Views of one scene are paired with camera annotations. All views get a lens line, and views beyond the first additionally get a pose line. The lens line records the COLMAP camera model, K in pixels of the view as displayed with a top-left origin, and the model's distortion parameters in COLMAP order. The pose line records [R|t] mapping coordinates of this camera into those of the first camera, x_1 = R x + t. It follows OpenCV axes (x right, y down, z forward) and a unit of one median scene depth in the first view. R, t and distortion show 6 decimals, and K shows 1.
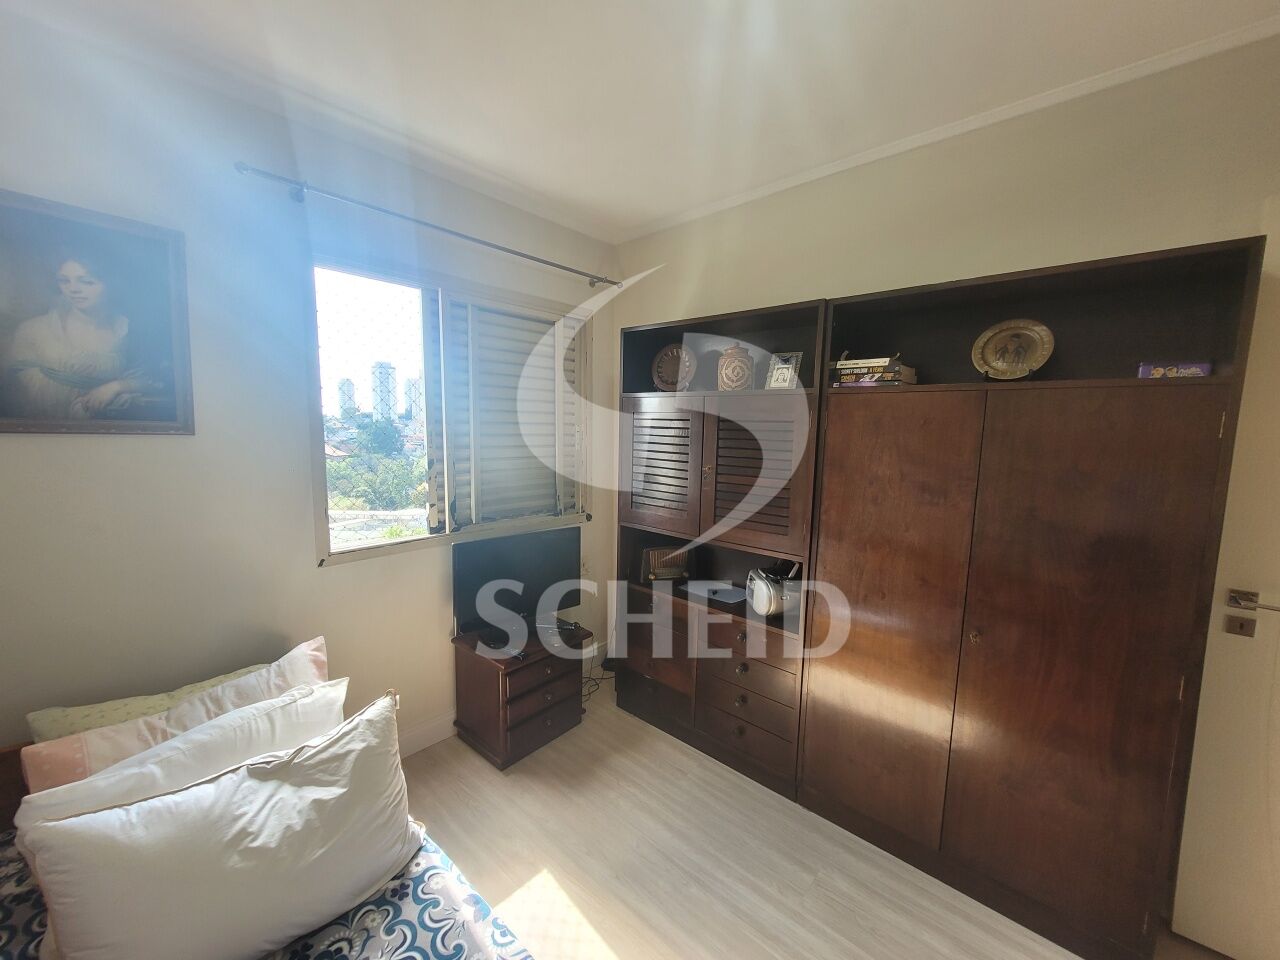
lens RADIAL K [[500.9, 0, 640.1], [0, 500.9, 483.4], [0, 0, 1]] dist [-0.007196, -0.000186]
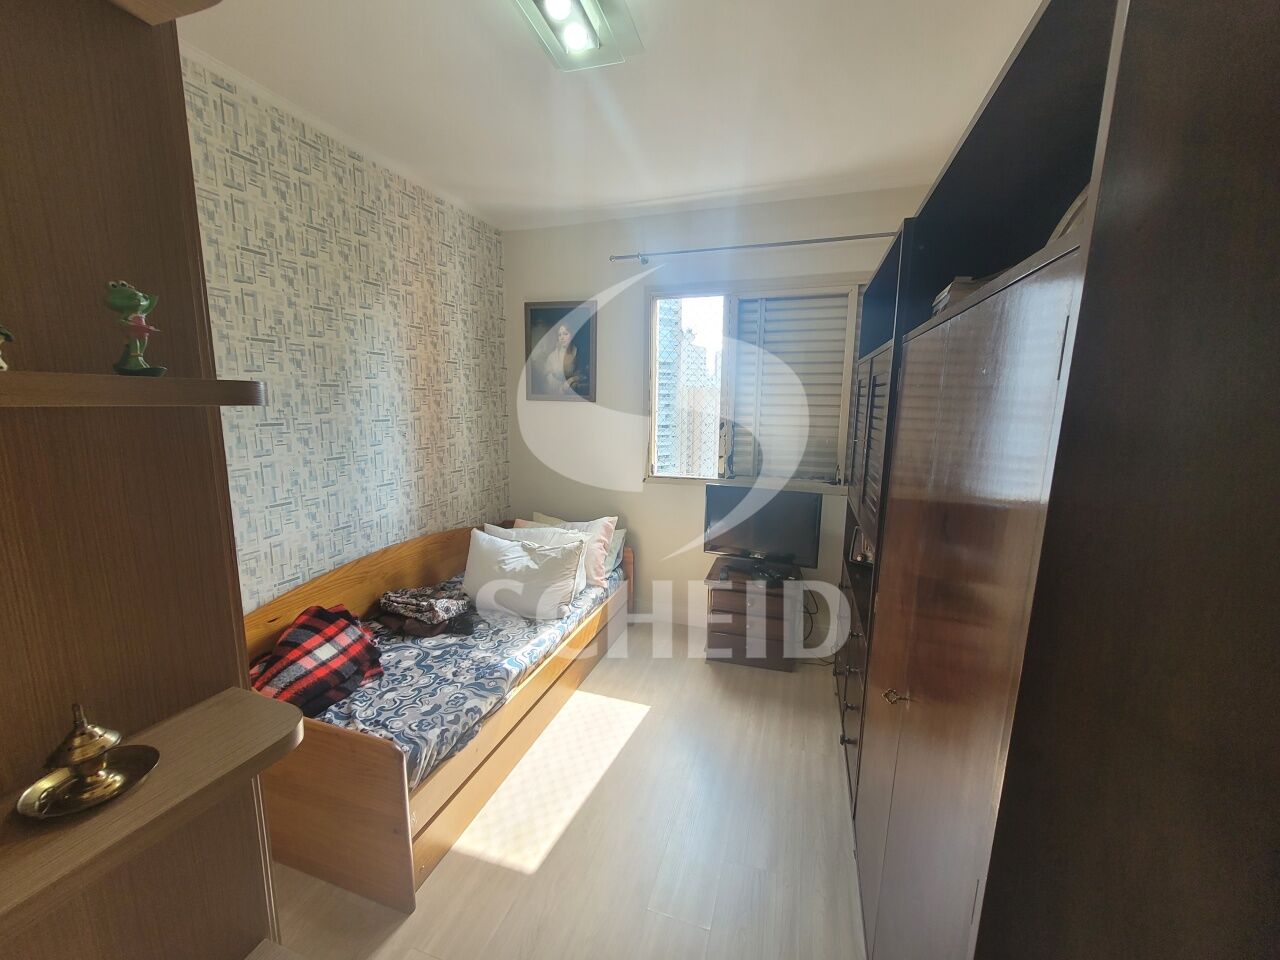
lens RADIAL K [[500.9, 0, 636.6], [0, 500.9, 477.7], [0, 0, 1]] dist [-0.007196, -0.000186]
pose [[0.387669, 0.134059, -0.911998, 1.230672], [-0.104887, 0.989358, 0.100845, -0.021159], [0.915812, 0.056562, 0.397605, 0.433638]]
